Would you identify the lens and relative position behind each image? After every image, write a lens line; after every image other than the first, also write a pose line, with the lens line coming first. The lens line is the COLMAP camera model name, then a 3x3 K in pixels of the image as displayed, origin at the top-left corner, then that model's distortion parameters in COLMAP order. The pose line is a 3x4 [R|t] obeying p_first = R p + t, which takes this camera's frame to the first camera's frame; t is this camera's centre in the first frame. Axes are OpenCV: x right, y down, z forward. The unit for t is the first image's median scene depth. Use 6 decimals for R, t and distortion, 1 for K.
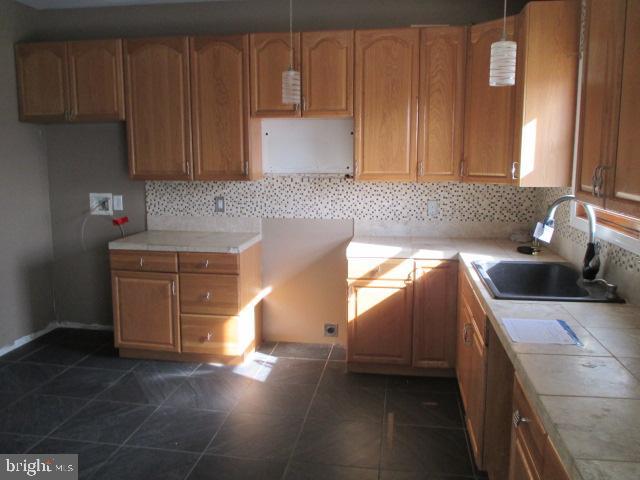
lens RADIAL K [[532.0, 0, 322.7], [0, 532.0, 238.9], [0, 0, 1]] dist [-0.012852, 0.026728]
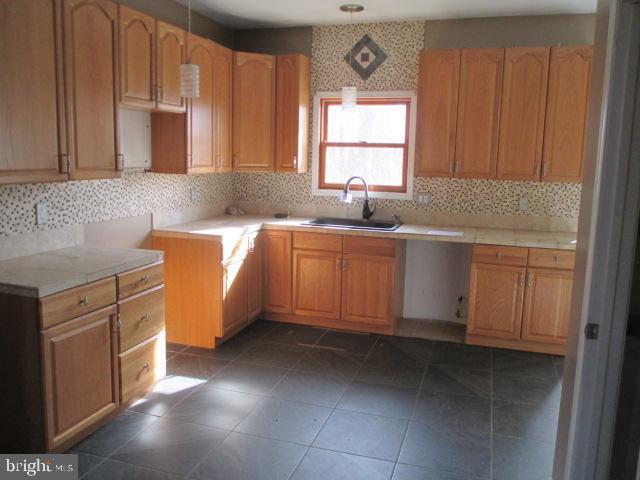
lens RADIAL K [[532.0, 0, 319.4], [0, 532.0, 238.9], [0, 0, 1]] dist [-0.012852, 0.026728]
pose [[0.156131, -0.153523, 0.975732, -0.856078], [0.125983, 0.982874, 0.134487, -0.082181], [-0.979669, 0.101928, 0.172798, 0.514645]]
